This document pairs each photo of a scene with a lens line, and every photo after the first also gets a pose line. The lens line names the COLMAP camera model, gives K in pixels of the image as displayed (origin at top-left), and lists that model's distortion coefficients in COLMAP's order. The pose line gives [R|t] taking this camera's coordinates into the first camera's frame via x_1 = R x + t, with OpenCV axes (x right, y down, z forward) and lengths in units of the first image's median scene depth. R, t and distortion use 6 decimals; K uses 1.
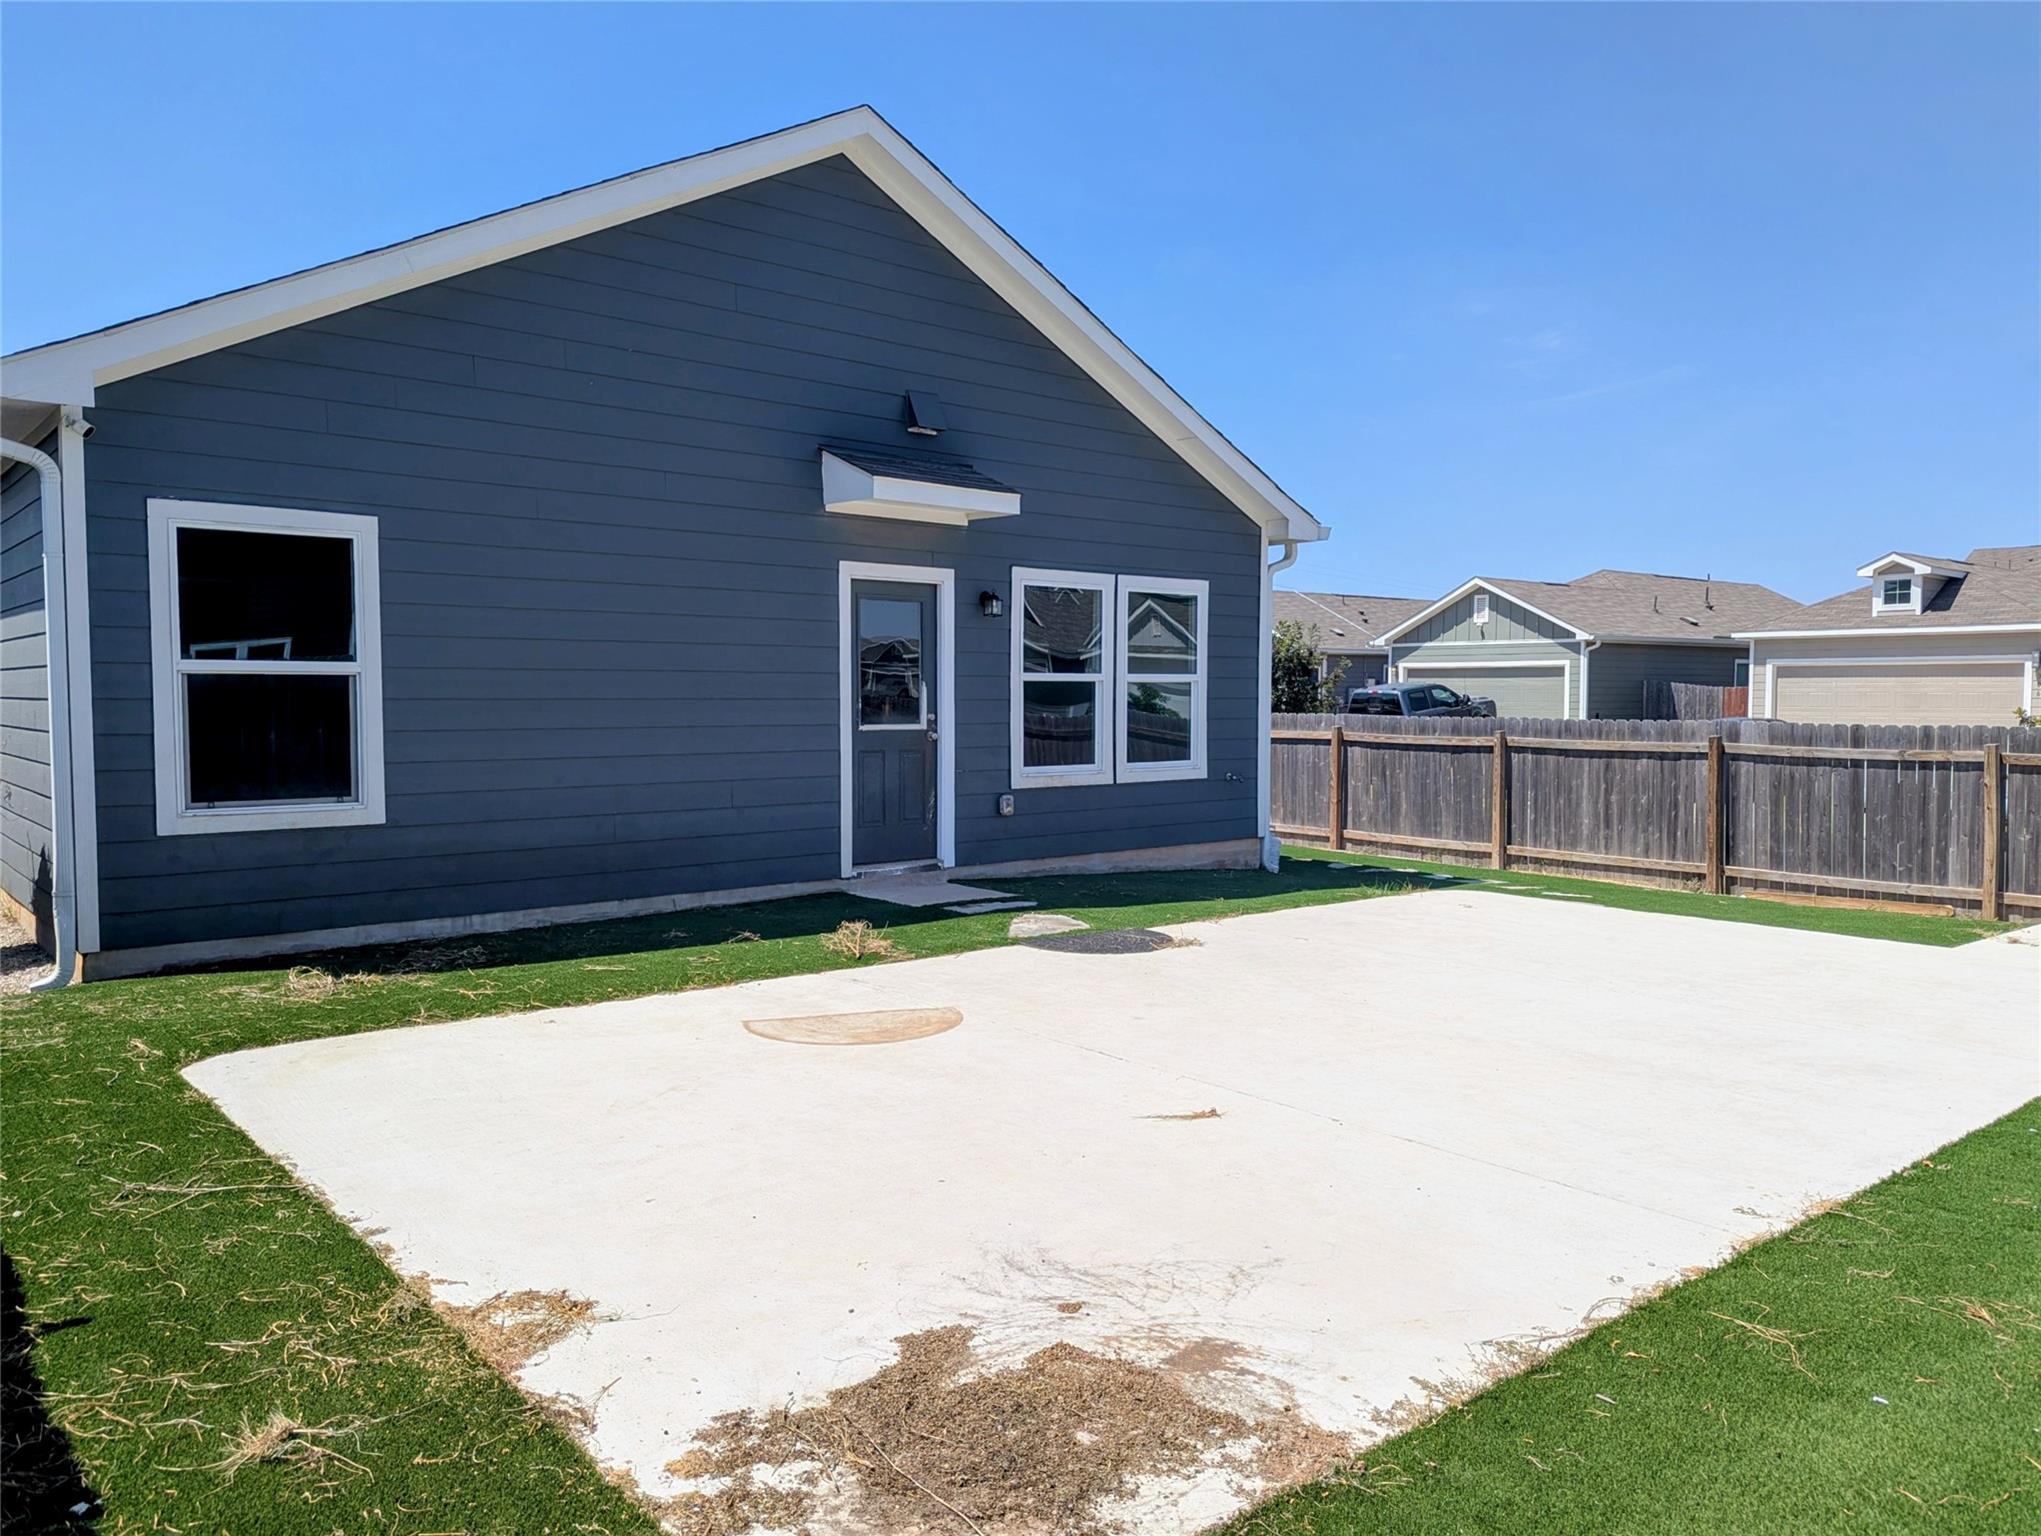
lens RADIAL K [[1438.9, 0, 1020.5], [0, 1438.9, 769.5], [0, 0, 1]] dist [0.001869, 0.000826]
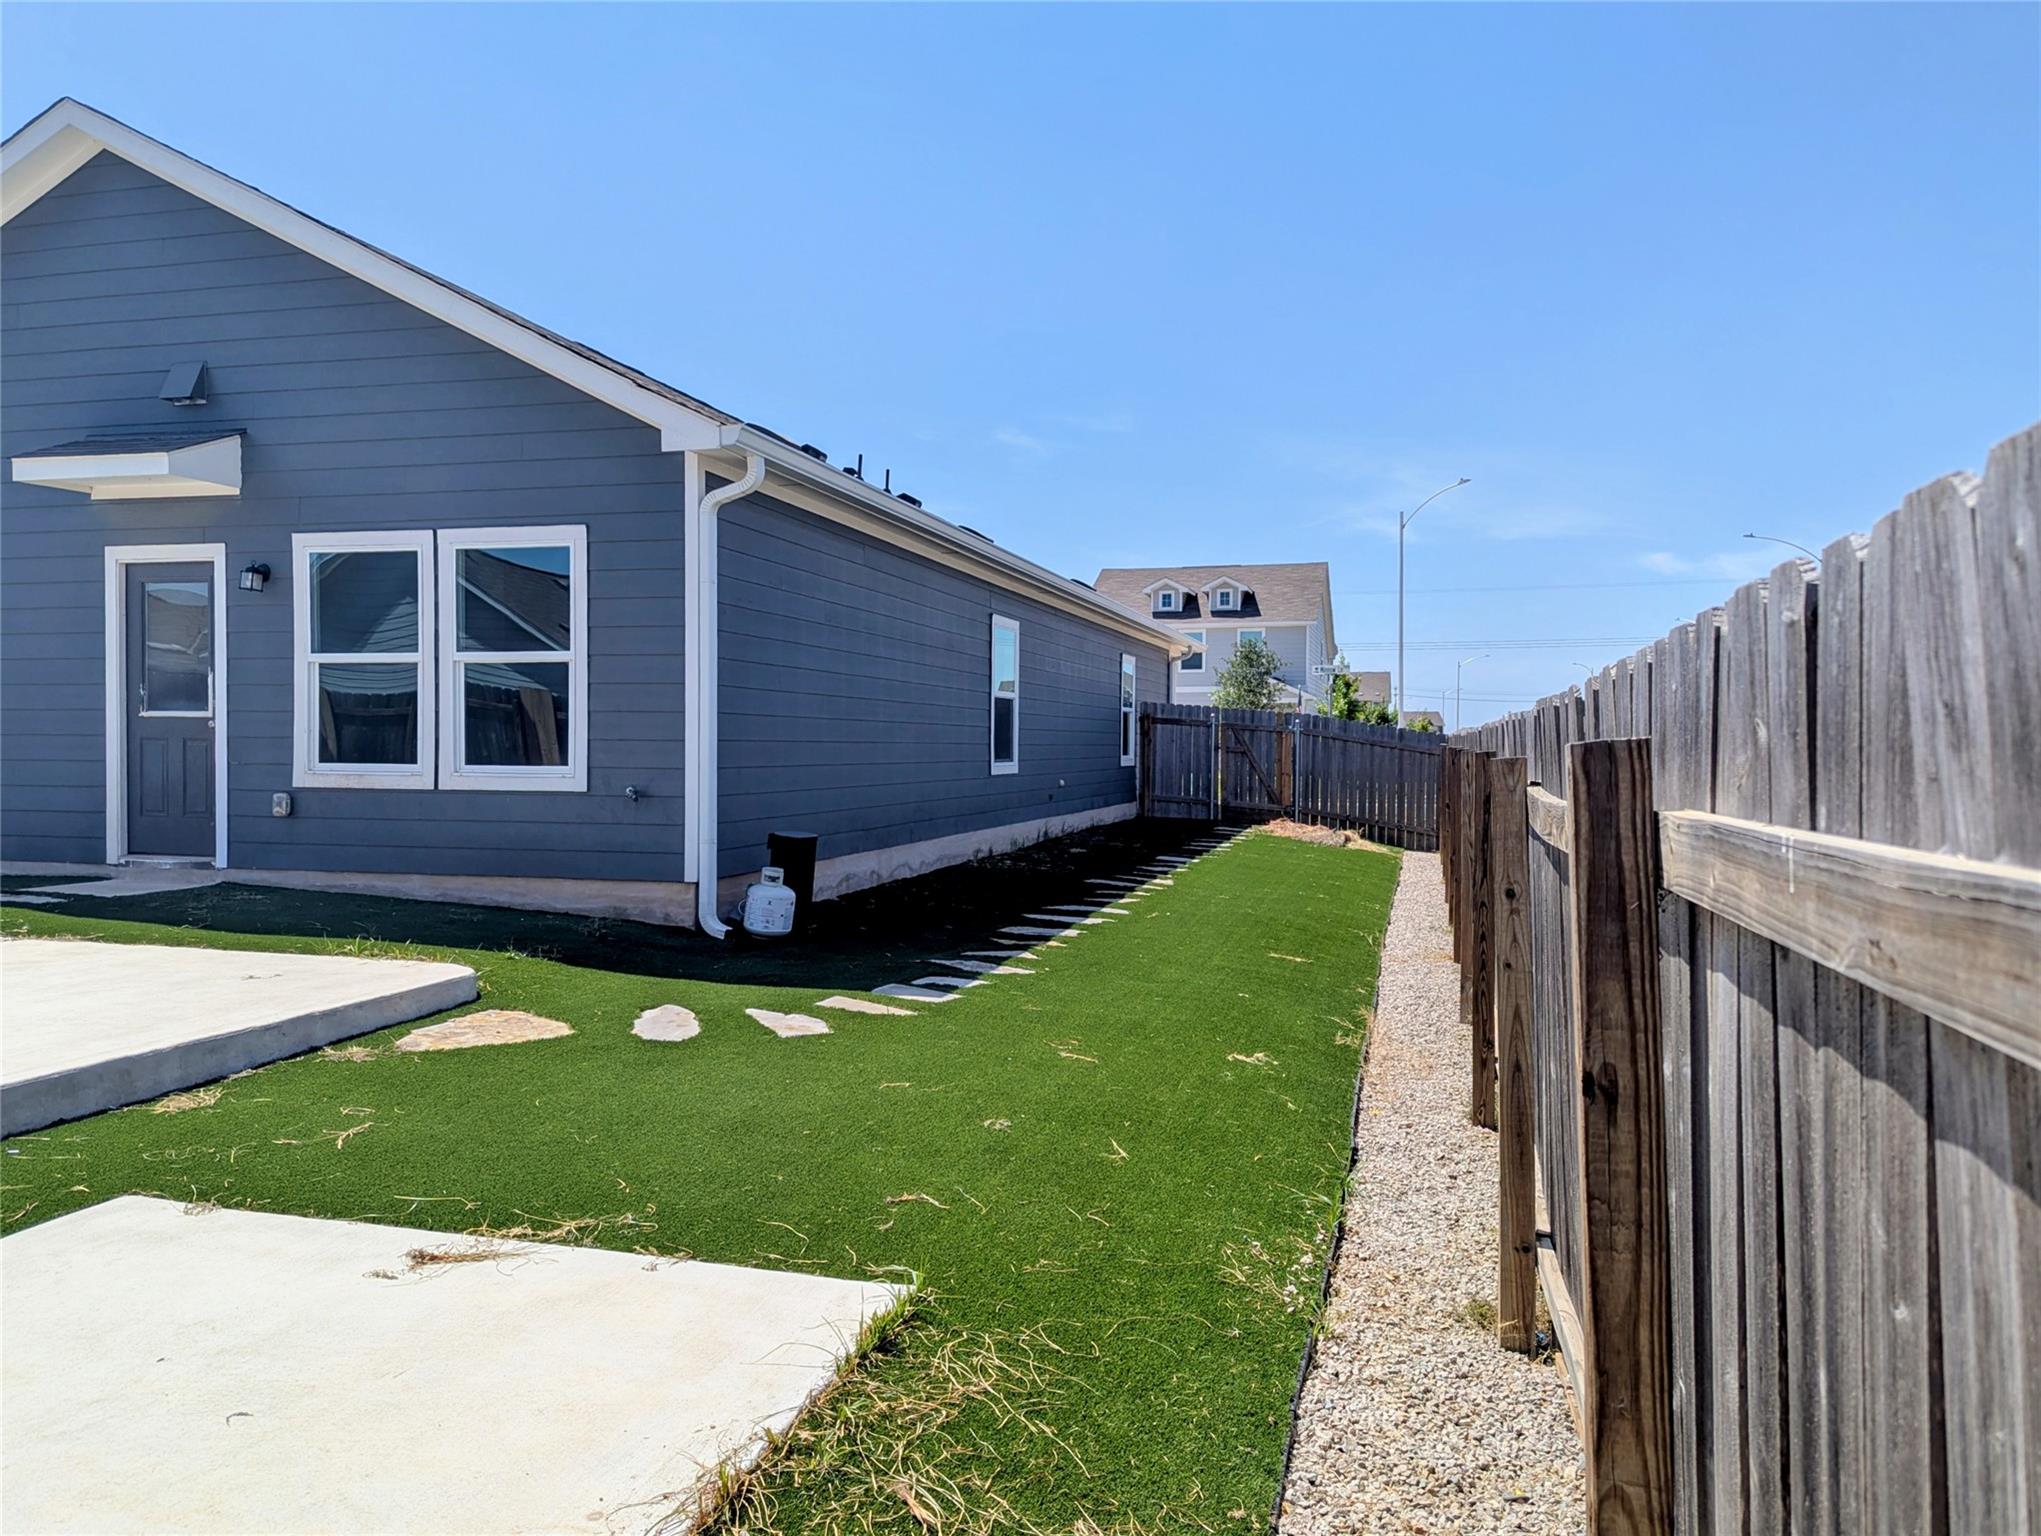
lens RADIAL K [[1438.9, 0, 1025.5], [0, 1438.9, 677.7], [0, 0, 1]] dist [0.001869, 0.000826]
pose [[0.601077, -0.002151, -0.799188, 0.910753], [-0.038624, 0.998750, -0.031738, -0.040015], [0.798257, 0.049945, 0.600242, 0.782944]]
